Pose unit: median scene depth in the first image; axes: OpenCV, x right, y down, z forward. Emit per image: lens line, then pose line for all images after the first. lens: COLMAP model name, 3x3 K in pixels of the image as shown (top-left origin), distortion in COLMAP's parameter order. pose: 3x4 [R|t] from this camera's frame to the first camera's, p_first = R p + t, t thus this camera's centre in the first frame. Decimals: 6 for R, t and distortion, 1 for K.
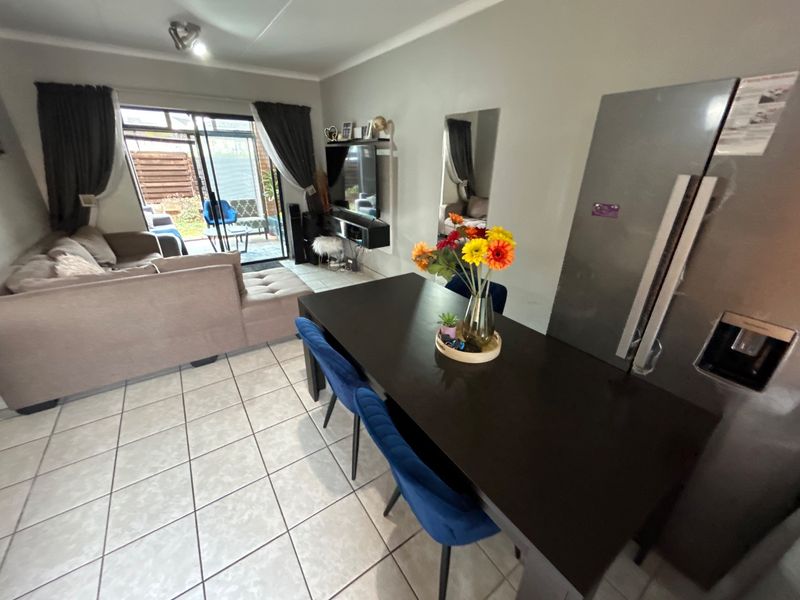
lens RADIAL K [[321.5, 0, 400.9], [0, 321.5, 298.1], [0, 0, 1]] dist [-0.002237, 0.001298]
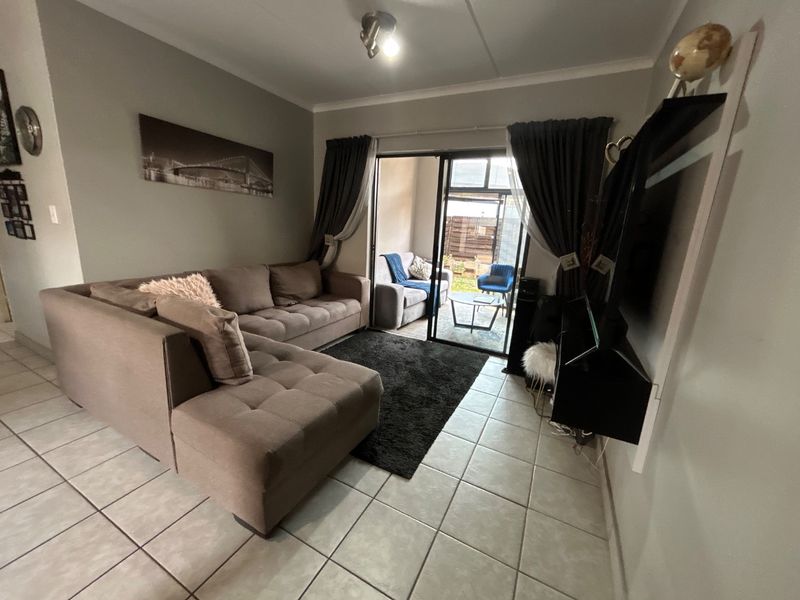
lens RADIAL K [[321.5, 0, 395.3], [0, 321.5, 299.6], [0, 0, 1]] dist [-0.002237, 0.001298]
pose [[0.458884, 0.216806, -0.861638, 0.122498], [-0.397830, 0.917264, 0.018929, -0.273375], [0.794454, 0.334100, 0.507170, 0.830606]]
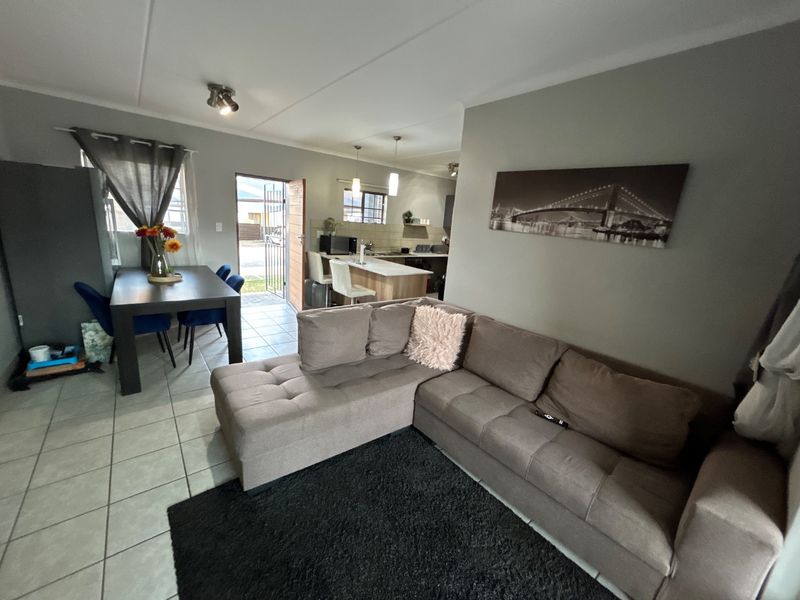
lens RADIAL K [[321.5, 0, 402.1], [0, 321.5, 299.7], [0, 0, 1]] dist [-0.002237, 0.001298]
pose [[-0.992800, -0.072607, -0.095271, -0.625558], [-0.115657, 0.788038, 0.604665, -0.656978], [0.031174, 0.611330, -0.790762, 1.489226]]
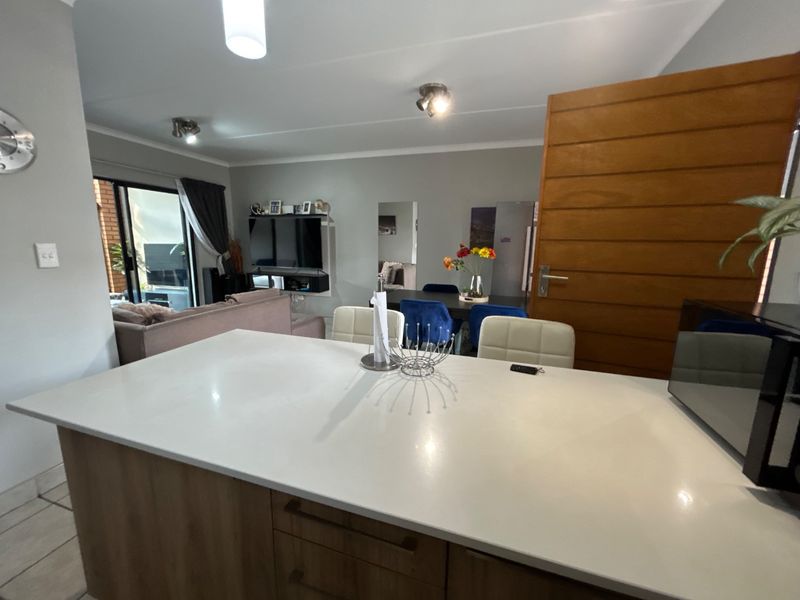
lens RADIAL K [[321.5, 0, 398.1], [0, 321.5, 300.1], [0, 0, 1]] dist [-0.002237, 0.001298]
pose [[0.803372, -0.106216, 0.585928, -0.774622], [0.234483, 0.960893, -0.147314, 0.179665], [-0.547367, 0.255738, 0.796861, -0.248838]]
